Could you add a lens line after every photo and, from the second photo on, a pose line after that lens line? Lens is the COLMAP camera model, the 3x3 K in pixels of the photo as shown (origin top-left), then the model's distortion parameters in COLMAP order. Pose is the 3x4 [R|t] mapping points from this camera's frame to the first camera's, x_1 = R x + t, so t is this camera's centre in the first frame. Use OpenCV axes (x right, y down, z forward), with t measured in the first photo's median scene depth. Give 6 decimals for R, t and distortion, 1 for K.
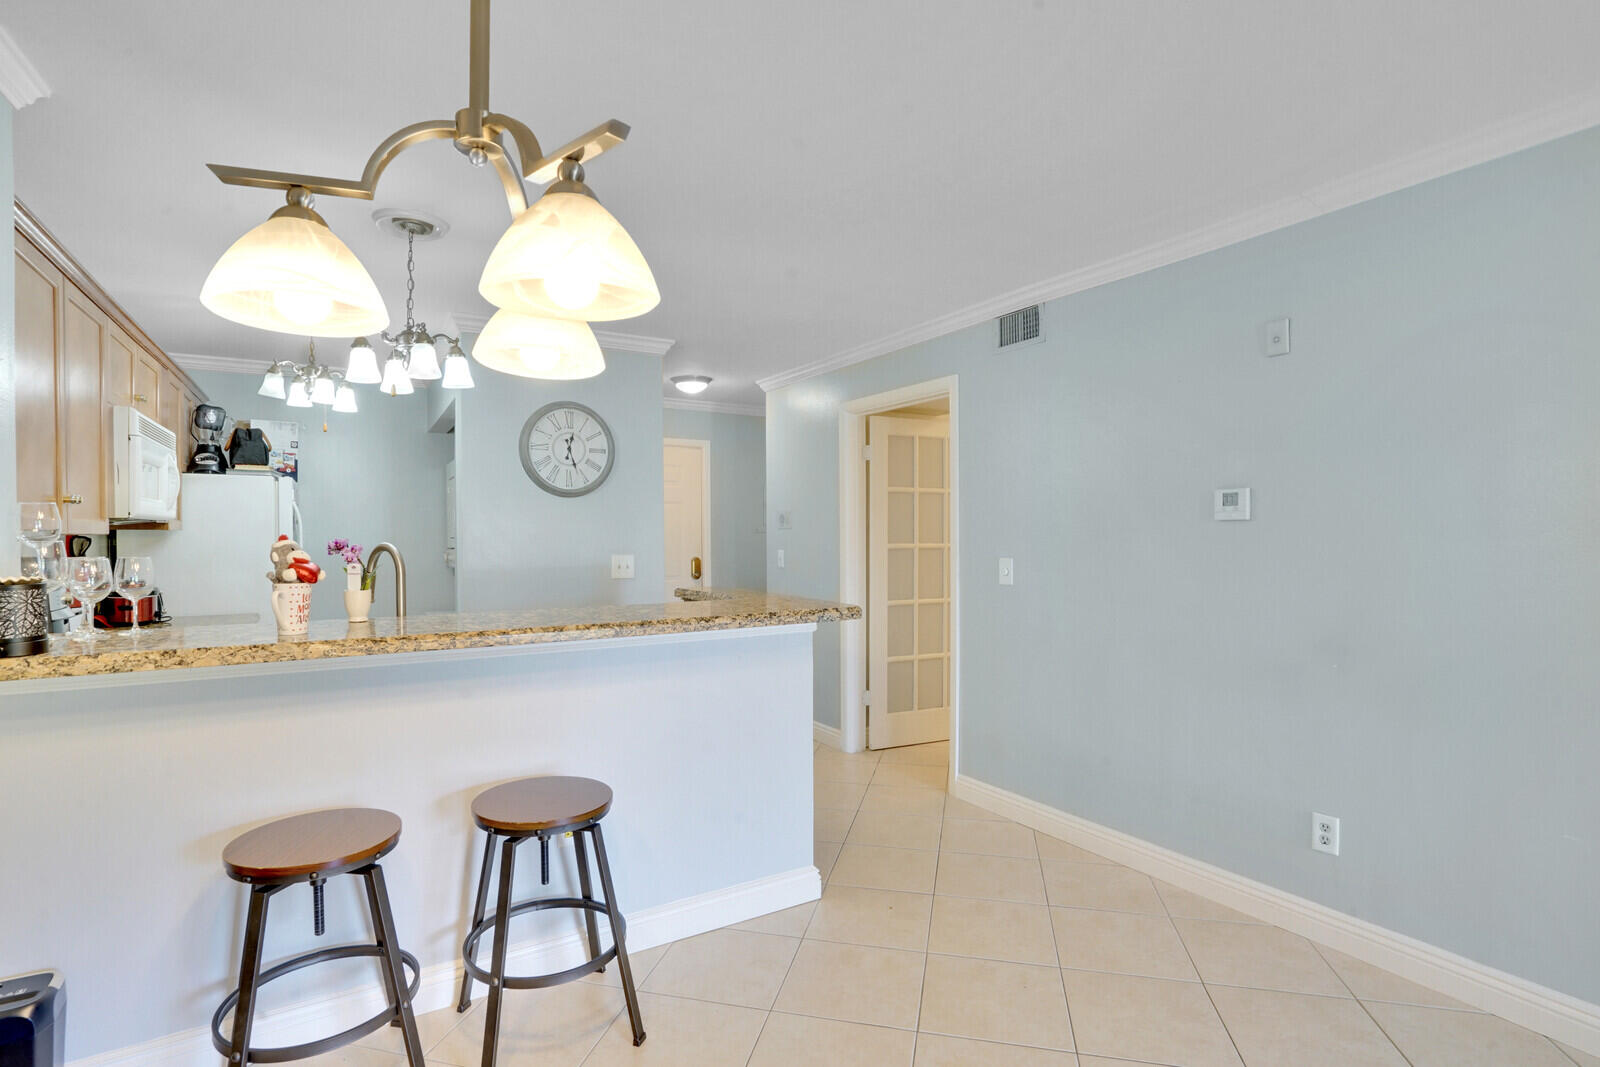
lens RADIAL K [[767.3, 0, 795.0], [0, 767.3, 538.9], [0, 0, 1]] dist [-0.072589, 0.027518]
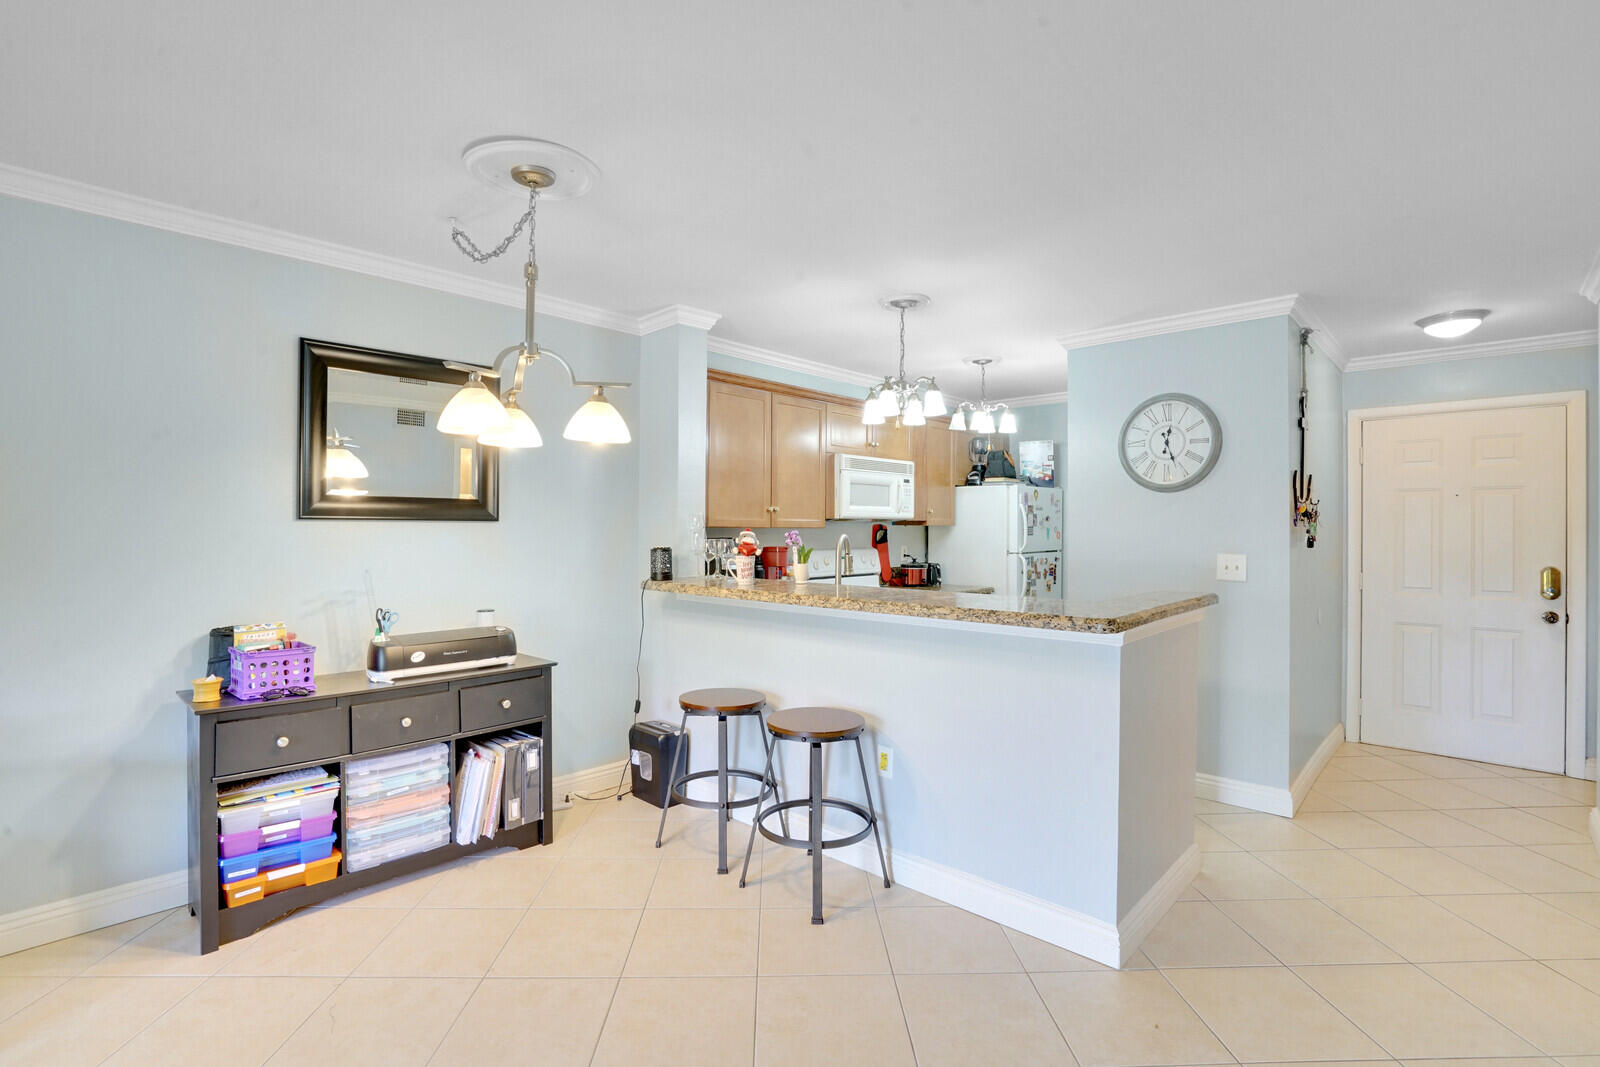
lens RADIAL K [[751.3, 0, 797.3], [0, 751.3, 539.9], [0, 0, 1]] dist [-0.062147, 0.024843]
pose [[0.253427, 0.019039, -0.967167, 0.502000], [-0.011149, 0.999797, 0.016759, -0.004715], [0.967290, 0.006536, 0.253587, 0.309565]]
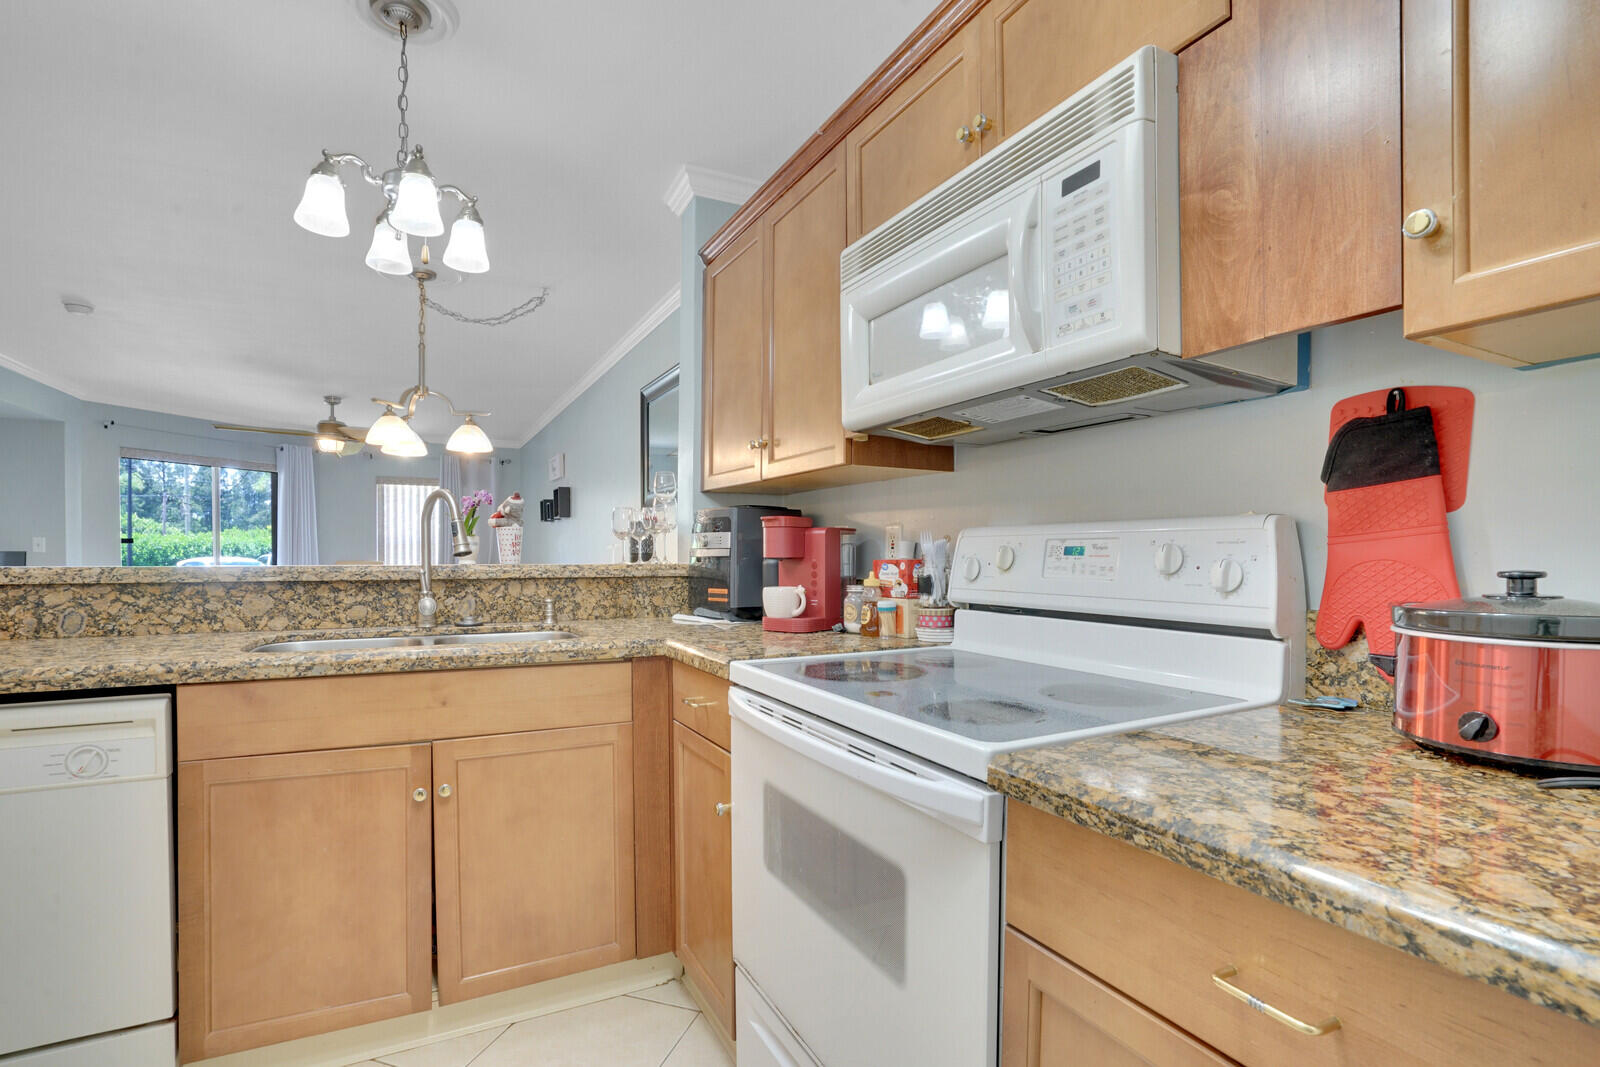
lens RADIAL K [[757.7, 0, 795.9], [0, 757.7, 566.0], [0, 0, 1]] dist [-0.035328, 0.000103]
pose [[-0.995510, -0.003808, 0.094582, -0.606459], [-0.001553, 0.999713, 0.023904, 0.044164], [-0.094646, 0.023650, -0.995230, 1.081019]]
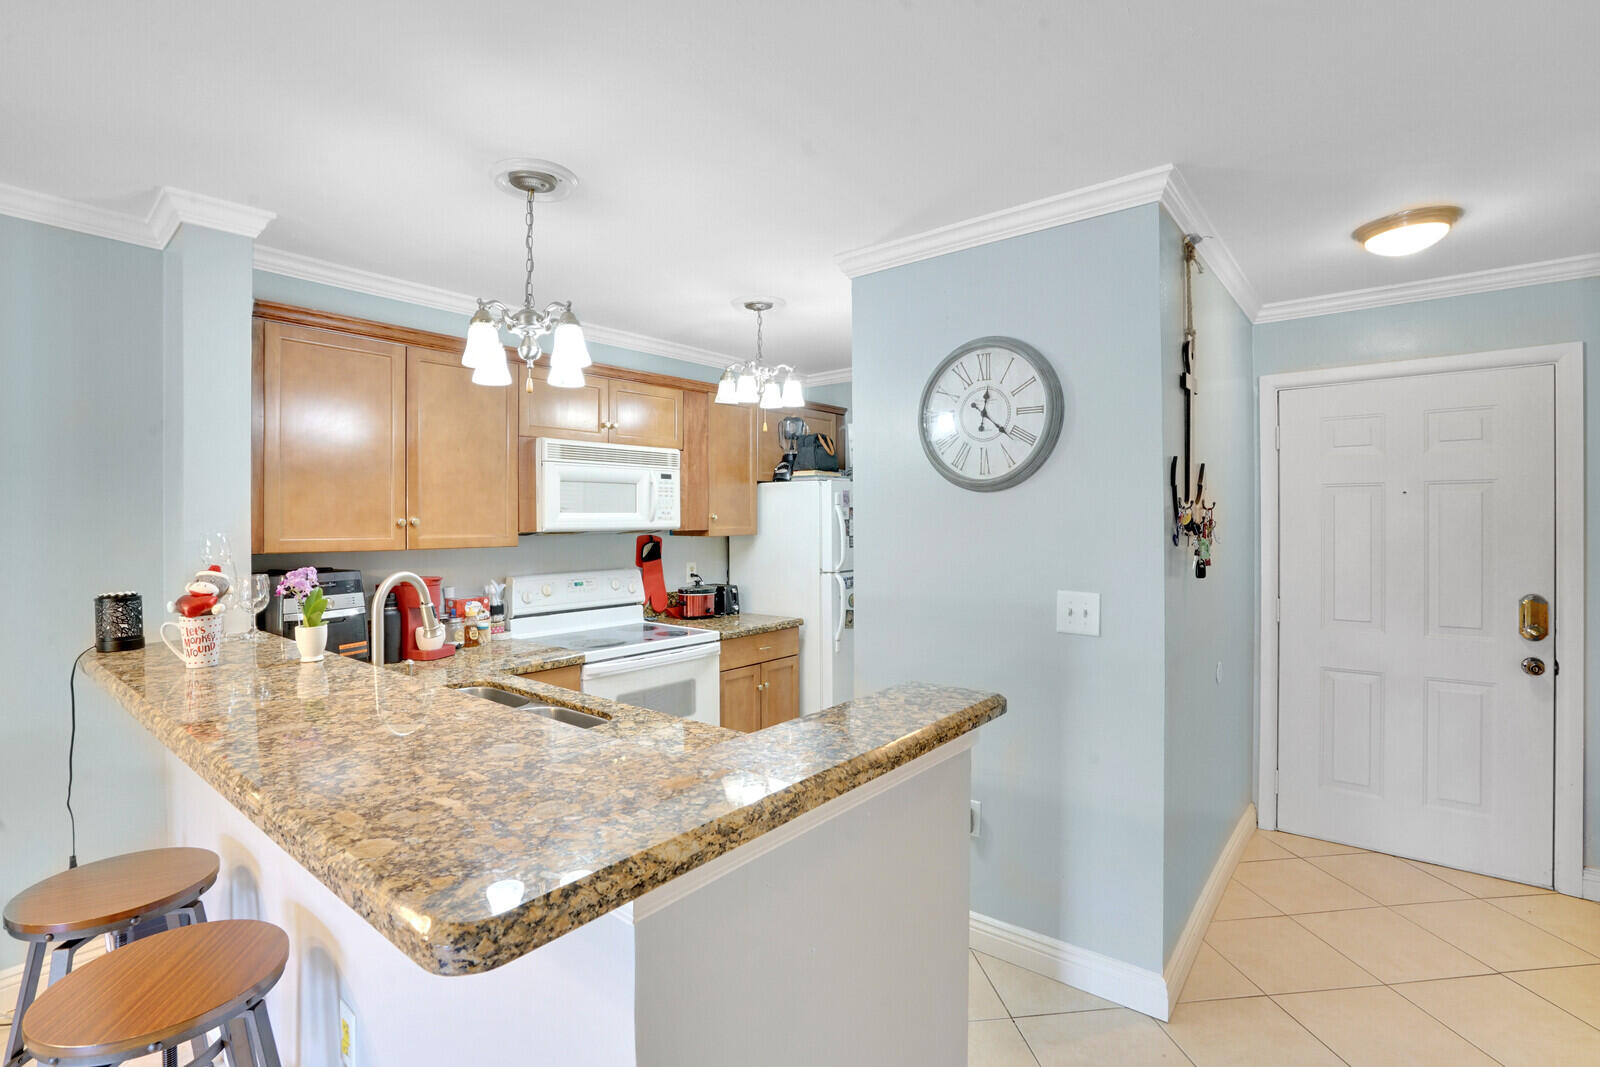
lens RADIAL K [[751.3, 0, 797.3], [0, 751.3, 539.9], [0, 0, 1]] dist [-0.062147, 0.024843]
pose [[0.324416, 0.024280, -0.945603, 0.232769], [-0.002178, 0.999687, 0.024921, -0.030922], [0.945912, -0.006025, 0.324367, 0.664671]]
